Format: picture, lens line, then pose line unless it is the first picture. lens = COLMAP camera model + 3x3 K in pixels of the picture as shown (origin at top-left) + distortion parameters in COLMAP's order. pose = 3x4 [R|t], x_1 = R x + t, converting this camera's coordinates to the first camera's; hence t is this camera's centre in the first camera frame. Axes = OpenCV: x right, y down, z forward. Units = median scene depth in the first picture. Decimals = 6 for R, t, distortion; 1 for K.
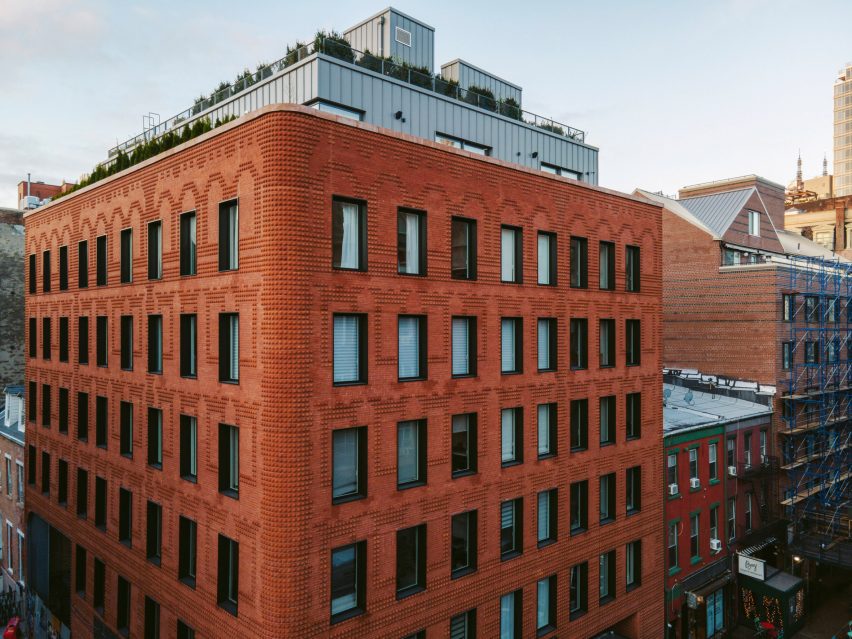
lens RADIAL K [[641.7, 0, 426.0], [0, 641.7, 319.5], [0, 0, 1]] dist [0.049838, 0.003371]
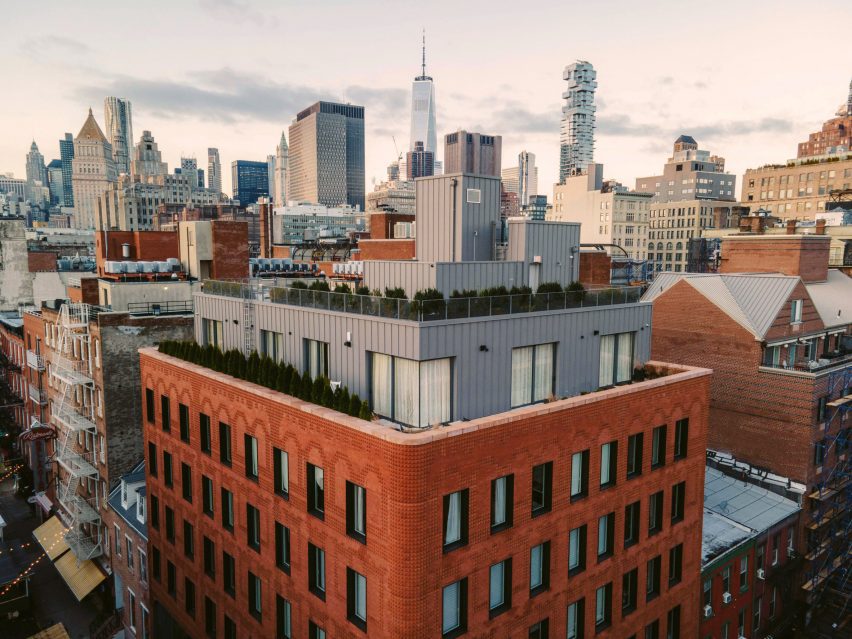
lens RADIAL K [[641.7, 0, 426.0], [0, 641.7, 319.5], [0, 0, 1]] dist [0.049838, 0.003371]
pose [[0.999190, 0.010842, -0.038754, -0.062357], [-0.006105, 0.992718, 0.120306, -0.314560], [0.039776, -0.119972, 0.991980, -0.086977]]
